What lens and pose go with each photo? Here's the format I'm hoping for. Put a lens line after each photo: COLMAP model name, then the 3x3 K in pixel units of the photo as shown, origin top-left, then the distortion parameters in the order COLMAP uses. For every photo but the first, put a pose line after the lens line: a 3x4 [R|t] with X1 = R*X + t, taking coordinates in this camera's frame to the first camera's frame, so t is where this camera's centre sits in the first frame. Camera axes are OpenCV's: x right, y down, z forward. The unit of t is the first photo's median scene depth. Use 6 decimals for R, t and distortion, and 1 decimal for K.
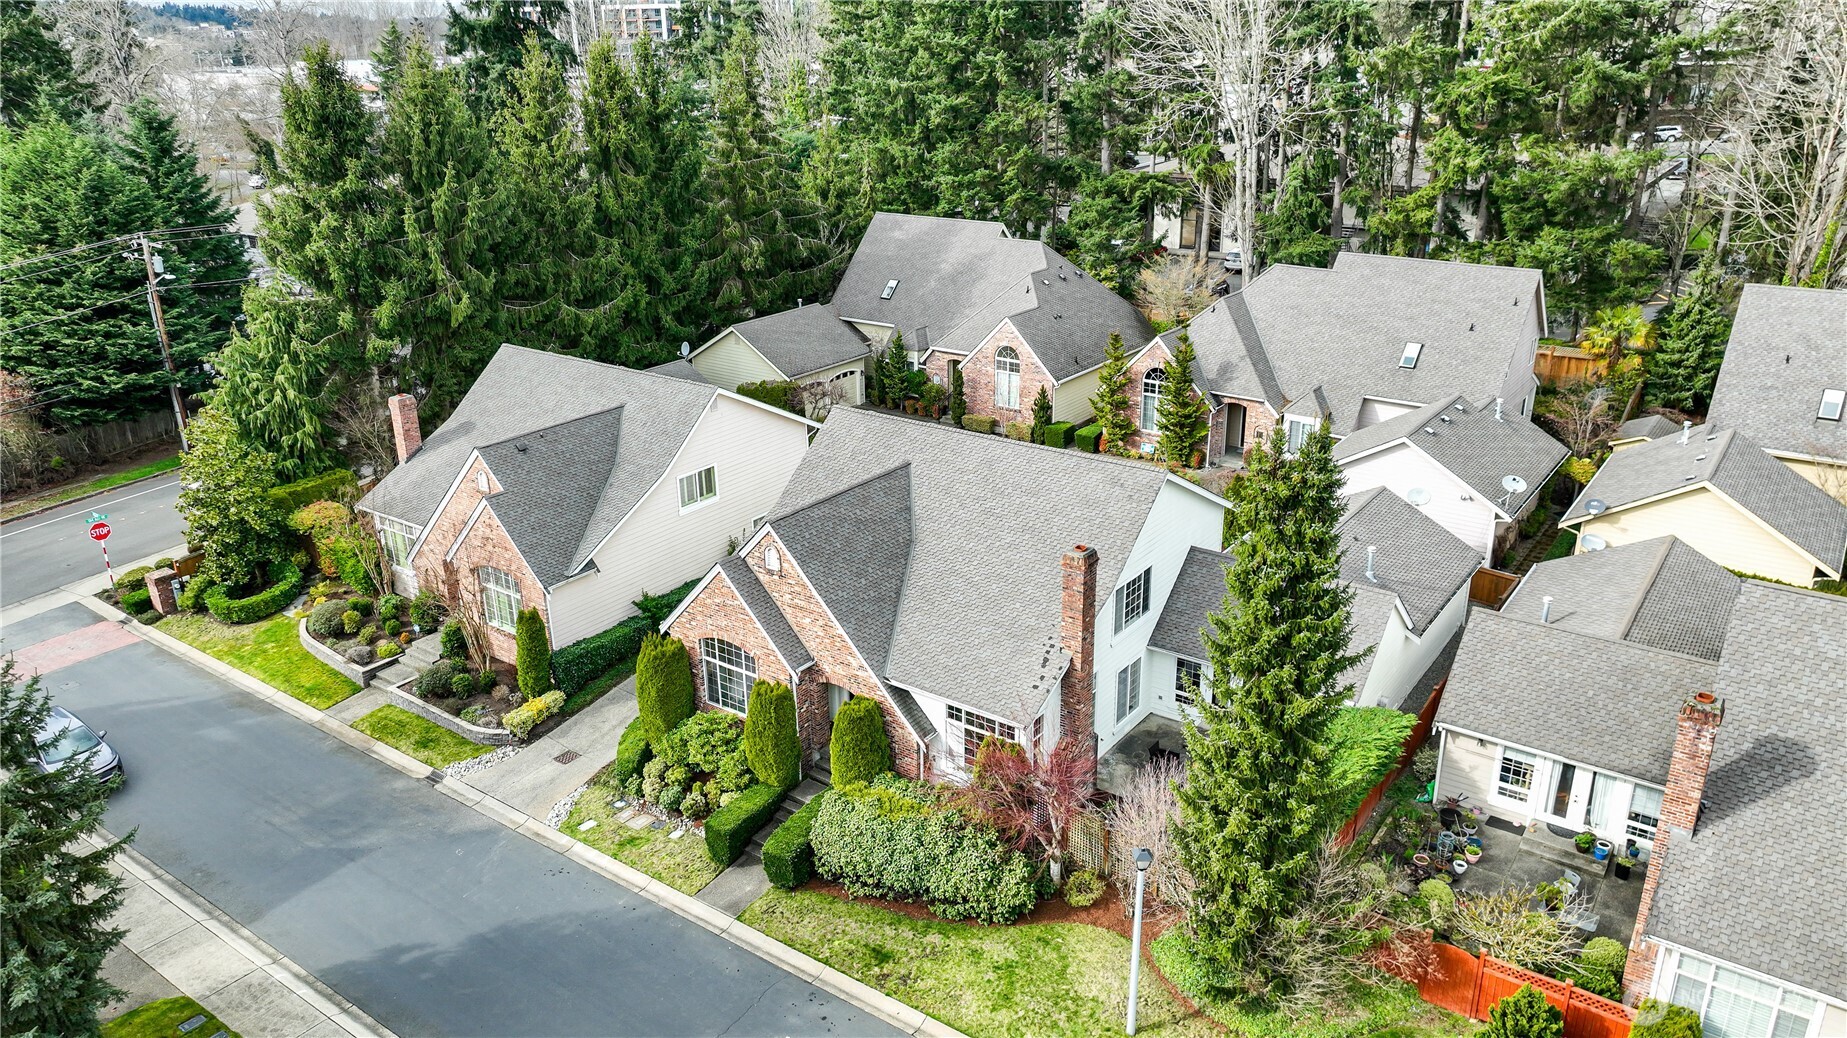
lens RADIAL K [[1308.6, 0, 923.5], [0, 1308.6, 519.0], [0, 0, 1]] dist [0.004863, -0.003427]
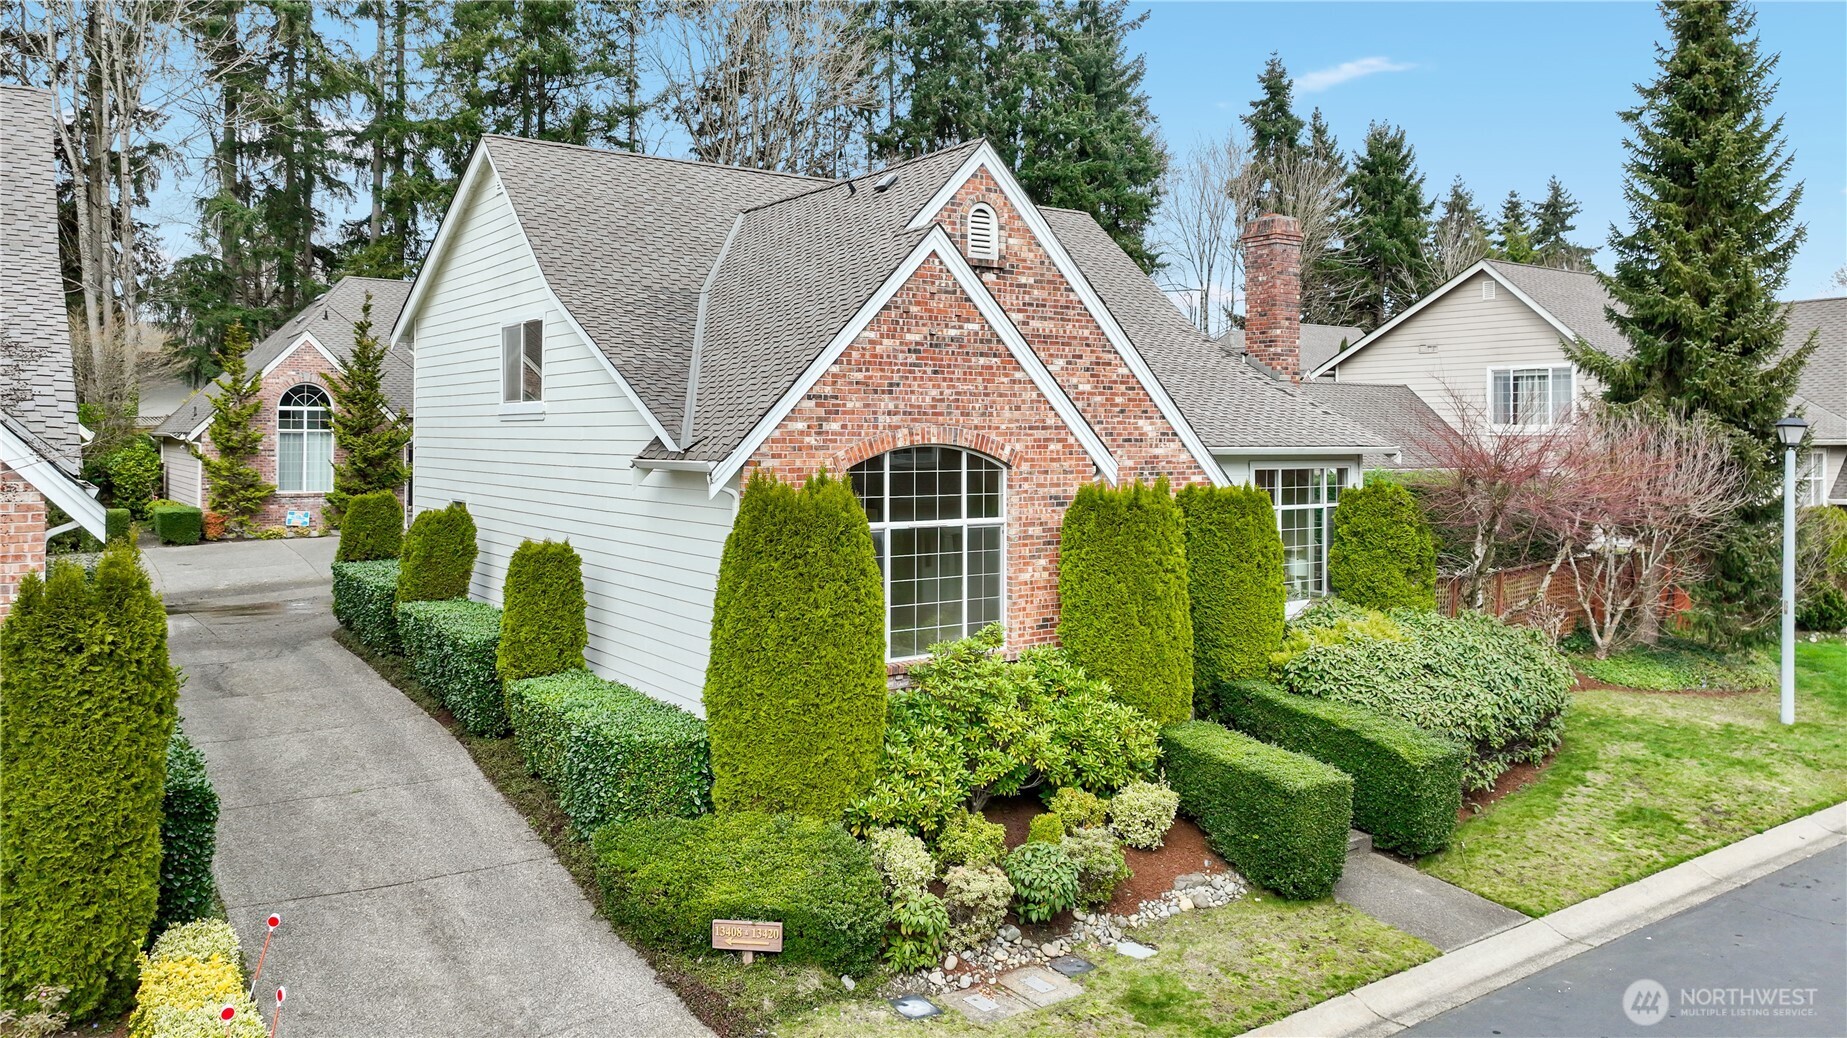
lens RADIAL K [[1342.9, 0, 920.0], [0, 1342.9, 420.9], [0, 0, 1]] dist [0.007412, 0.000477]
pose [[0.322257, 0.027540, 0.946251, -0.549555], [0.332278, 0.932687, -0.140307, 0.146071], [-0.886421, 0.359633, 0.291414, 0.913994]]
